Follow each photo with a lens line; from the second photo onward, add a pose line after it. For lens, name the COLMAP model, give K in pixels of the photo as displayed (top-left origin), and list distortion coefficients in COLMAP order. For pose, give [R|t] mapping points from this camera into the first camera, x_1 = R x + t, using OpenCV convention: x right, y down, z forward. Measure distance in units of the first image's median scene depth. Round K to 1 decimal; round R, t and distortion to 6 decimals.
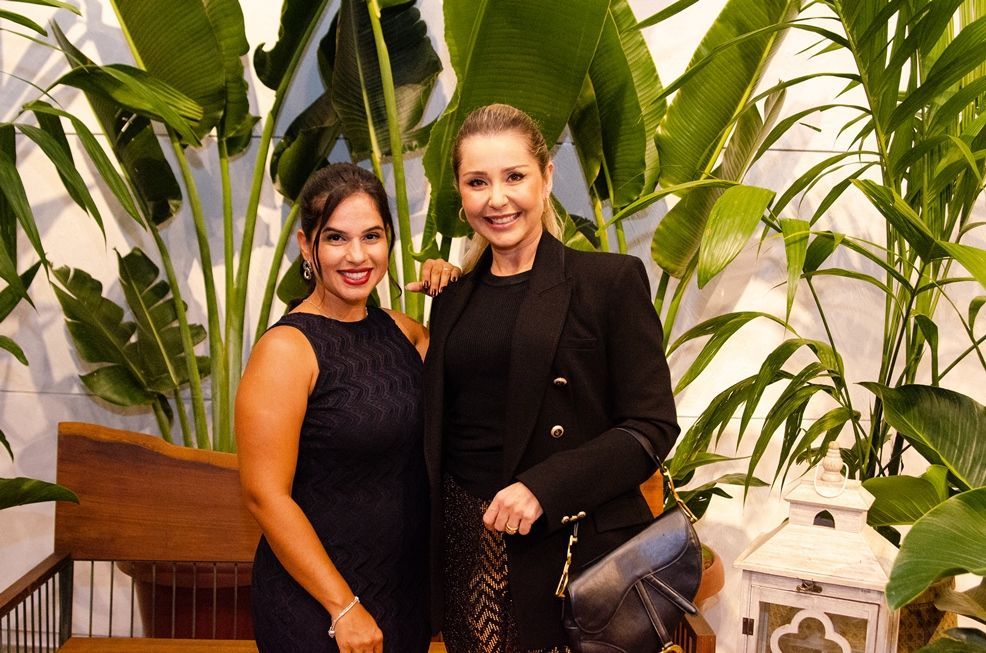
lens RADIAL K [[1244.0, 0, 493.0], [0, 1244.0, 326.5], [0, 0, 1]] dist [-0.105750, 0.078071]
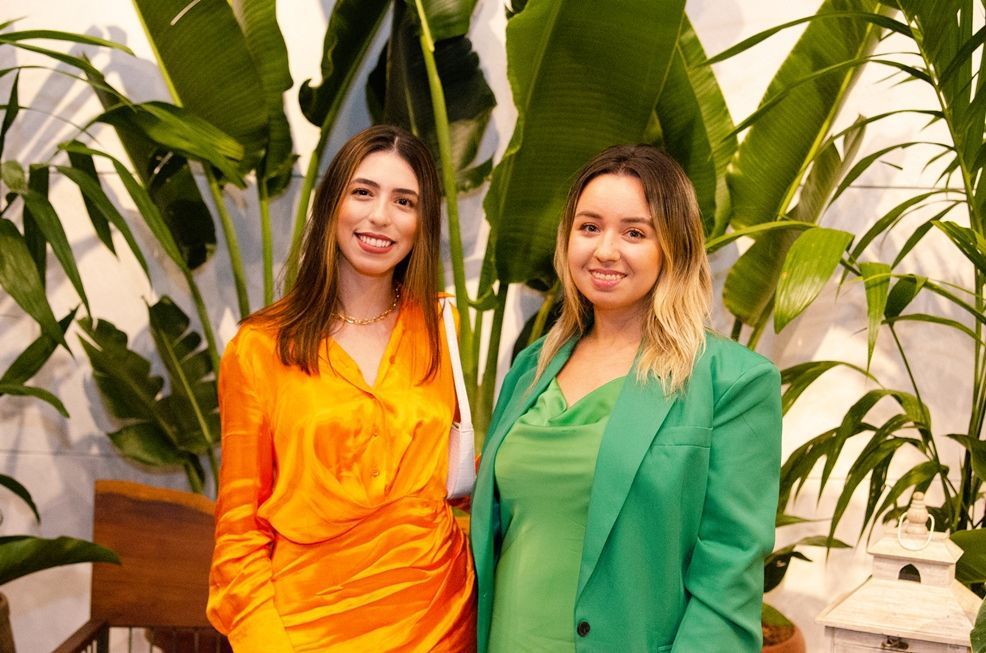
lens RADIAL K [[1488.4, 0, 493.0], [0, 1488.4, 326.5], [0, 0, 1]] dist [-0.031754, 0.020862]
pose [[0.999787, -0.003828, -0.020302, -0.024333], [0.002935, 0.999036, -0.043795, 0.010635], [0.020450, 0.043726, 0.998834, -0.130755]]
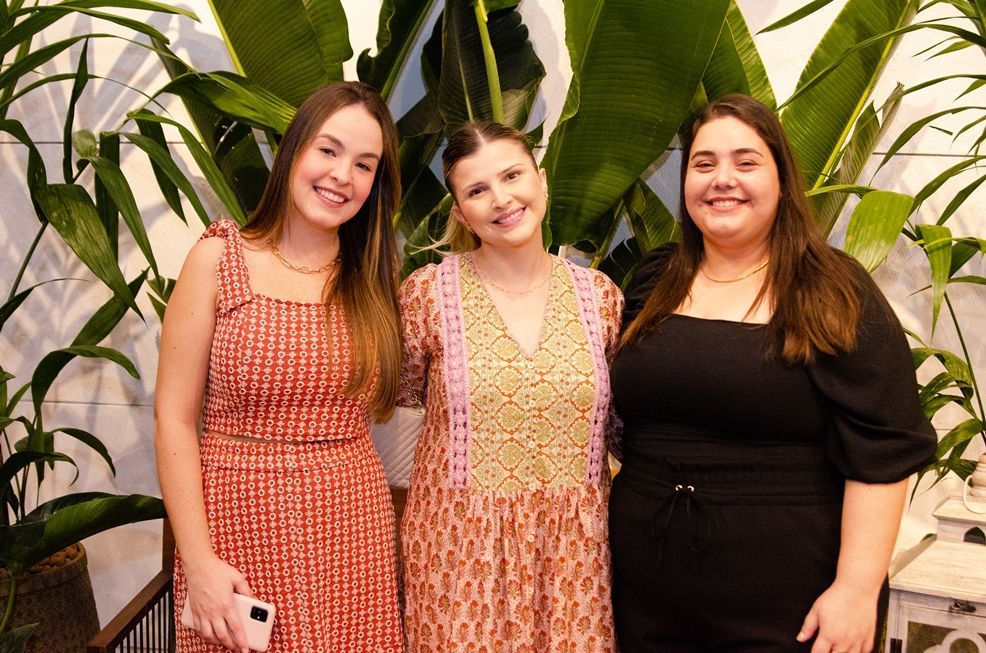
lens RADIAL K [[1244.0, 0, 493.0], [0, 1244.0, 326.5], [0, 0, 1]] dist [-0.105750, 0.078071]
pose [[0.999514, -0.004928, -0.030783, -0.060126], [0.004783, 0.999977, -0.004769, -0.003909], [0.030806, 0.004620, 0.999515, 0.022763]]
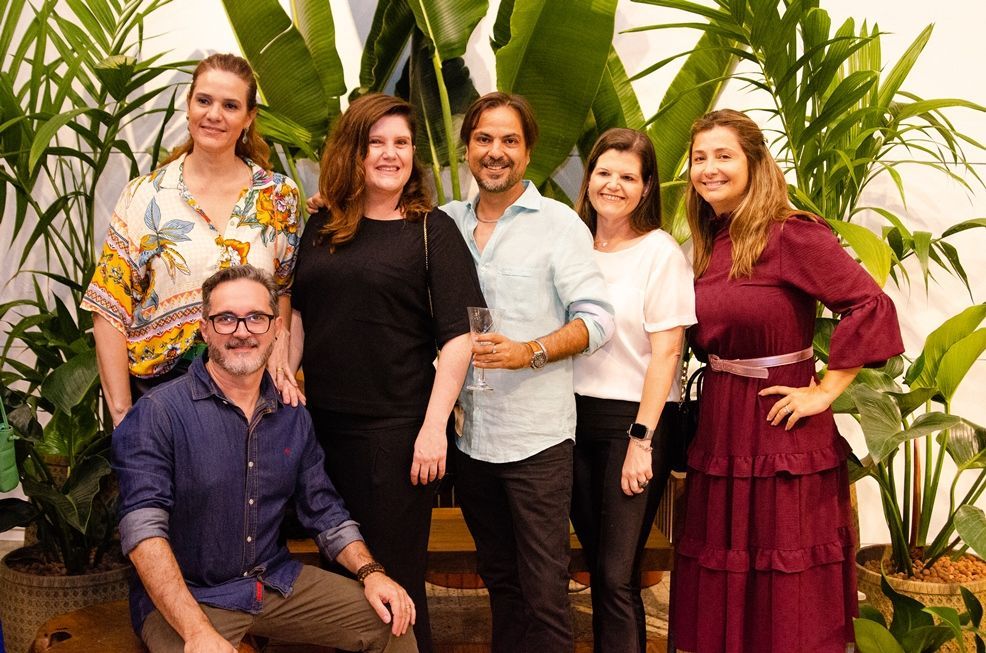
lens RADIAL K [[1244.0, 0, 493.0], [0, 1244.0, 326.5], [0, 0, 1]] dist [-0.105750, 0.078071]
pose [[0.999561, -0.016306, 0.024749, -0.075503], [0.016340, 0.999866, -0.001174, 0.046431], [-0.024727, 0.001577, 0.999693, -0.416424]]
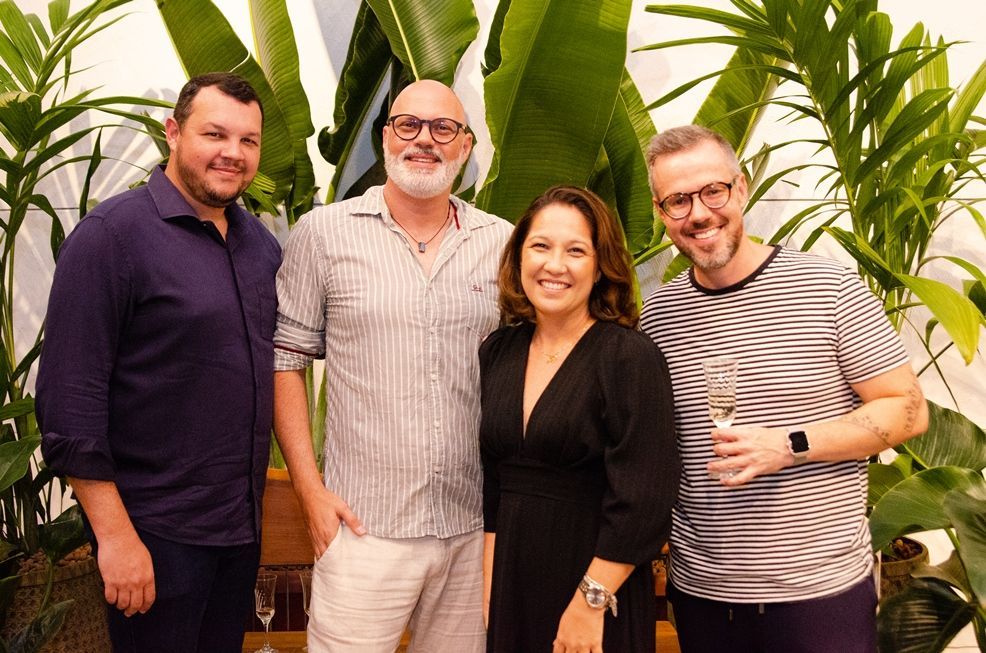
lens RADIAL K [[1244.0, 0, 493.0], [0, 1244.0, 326.5], [0, 0, 1]] dist [-0.105750, 0.078071]
pose [[0.999385, -0.035068, 0.000535, -0.035909], [0.035062, 0.998638, -0.038635, 0.013685], [0.000821, 0.038630, 0.999253, -0.186020]]
